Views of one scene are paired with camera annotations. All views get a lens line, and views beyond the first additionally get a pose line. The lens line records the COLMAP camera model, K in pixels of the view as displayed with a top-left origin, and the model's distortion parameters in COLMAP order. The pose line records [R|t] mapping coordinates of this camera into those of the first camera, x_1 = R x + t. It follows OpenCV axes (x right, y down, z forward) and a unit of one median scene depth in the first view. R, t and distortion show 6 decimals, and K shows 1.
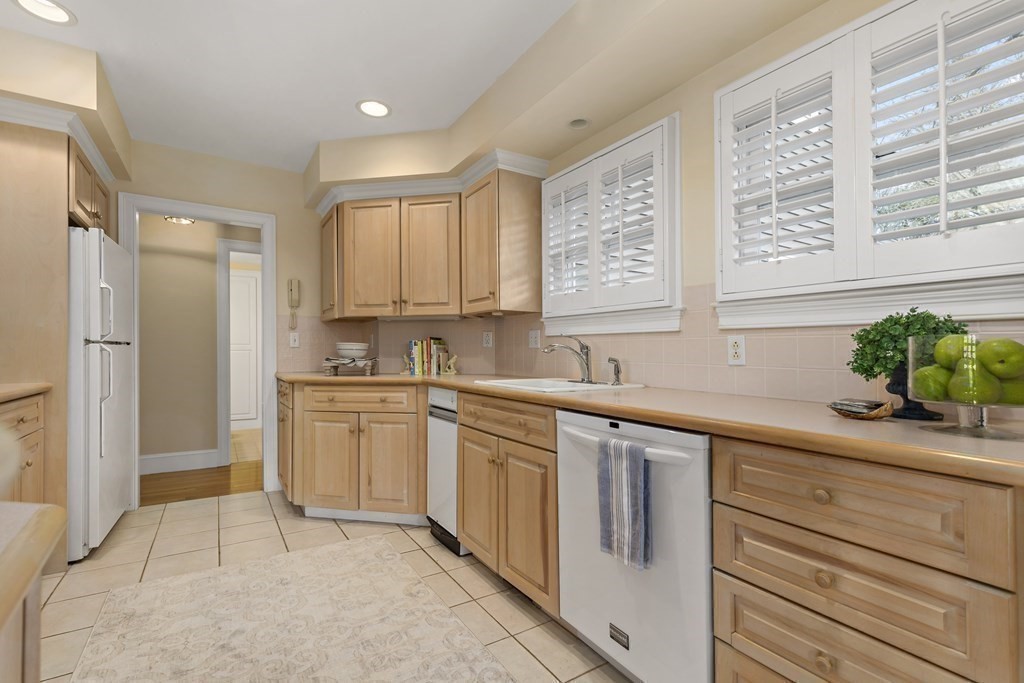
lens RADIAL K [[469.8, 0, 512.0], [0, 469.8, 341.5], [0, 0, 1]] dist [0.010255, -0.000275]
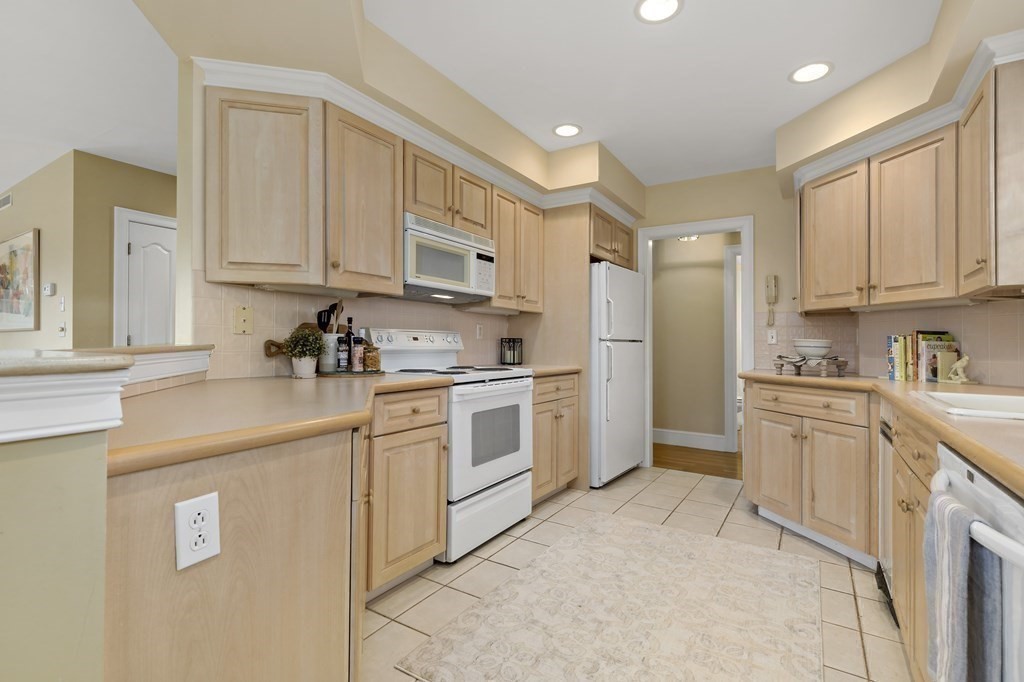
lens RADIAL K [[472.9, 0, 517.3], [0, 472.9, 339.3], [0, 0, 1]] dist [0.003265, 0.000210]
pose [[0.428177, -0.008086, -0.903659, 0.258923], [0.008532, 0.999952, -0.004905, 0.002753], [0.903654, -0.005610, 0.428226, 0.120781]]
